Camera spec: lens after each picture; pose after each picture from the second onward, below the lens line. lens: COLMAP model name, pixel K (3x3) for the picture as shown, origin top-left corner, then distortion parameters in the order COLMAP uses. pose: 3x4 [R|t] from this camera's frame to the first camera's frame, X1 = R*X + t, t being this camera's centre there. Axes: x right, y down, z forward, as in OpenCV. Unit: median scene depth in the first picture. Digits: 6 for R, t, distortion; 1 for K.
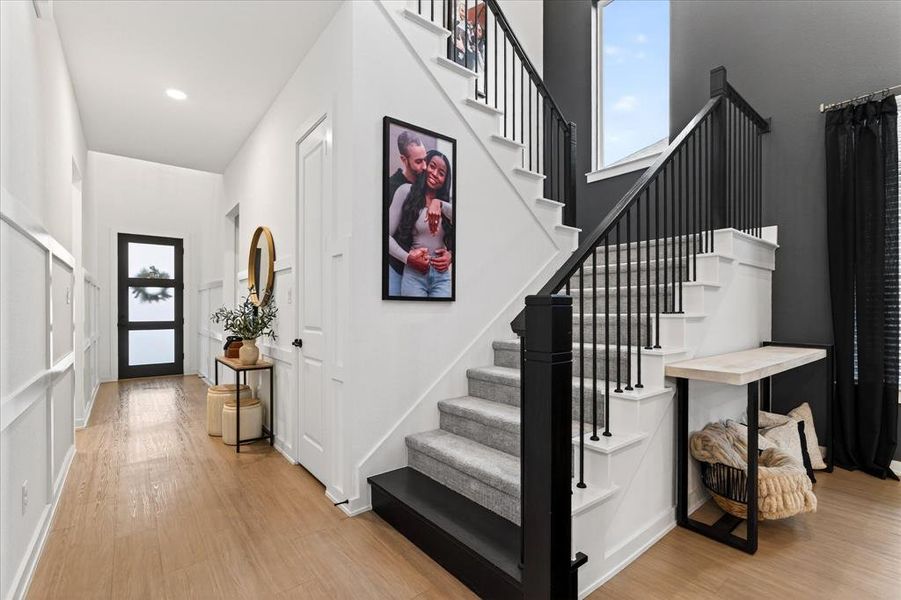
lens RADIAL K [[404.8, 0, 455.1], [0, 404.8, 308.0], [0, 0, 1]] dist [0.000525, 0.002462]
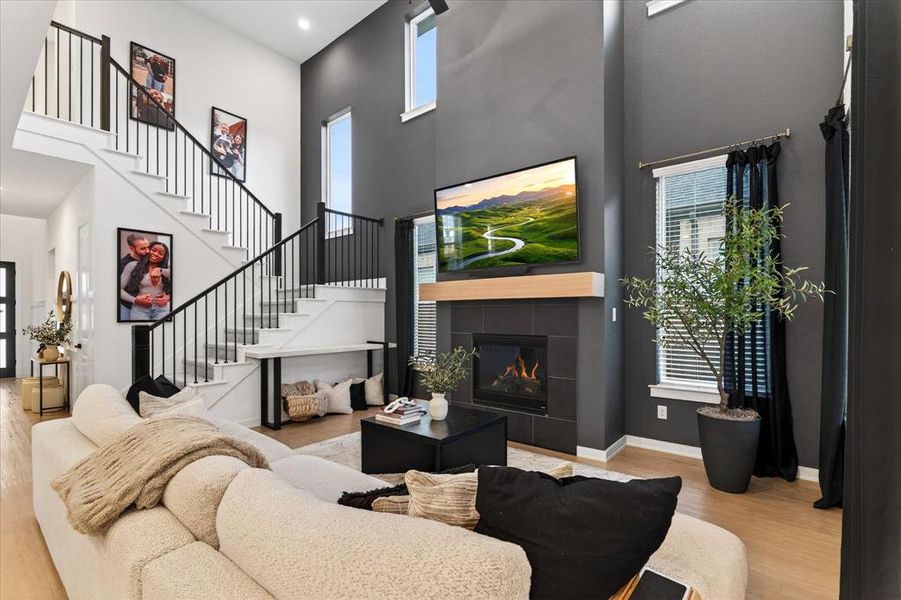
lens RADIAL K [[404.8, 0, 446.4], [0, 404.8, 314.0], [0, 0, 1]] dist [0.000525, 0.002462]
pose [[0.981018, -0.003030, 0.193895, 0.875690], [0.002673, 0.999994, 0.002103, -0.053037], [-0.193900, -0.001545, 0.981020, -1.067317]]
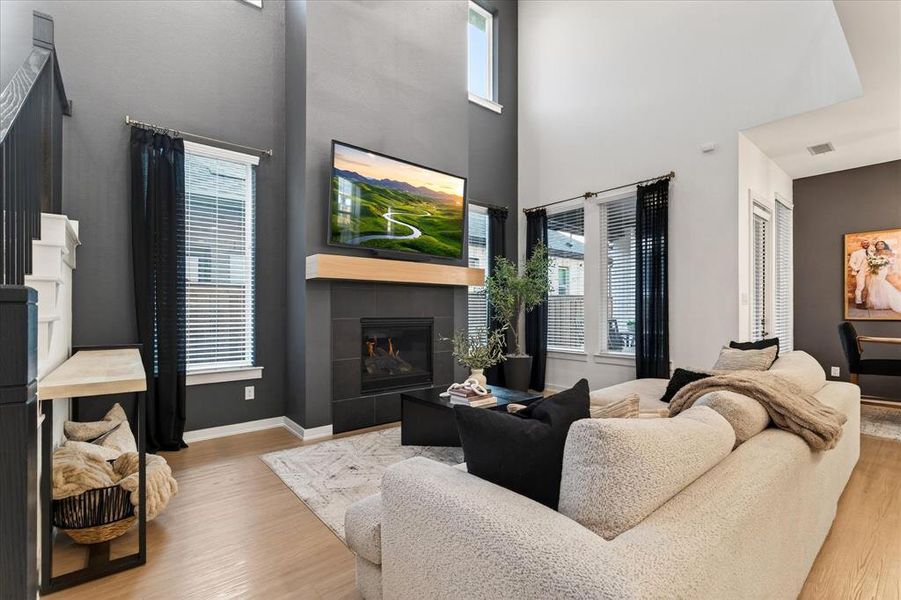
lens RADIAL K [[404.8, 0, 455.3], [0, 404.8, 304.8], [0, 0, 1]] dist [0.000525, 0.002462]
pose [[0.025266, 0.009059, 0.999640, -0.429850], [0.005719, 0.999941, -0.009207, 0.005743], [-0.999664, 0.005949, 0.025213, 0.446700]]
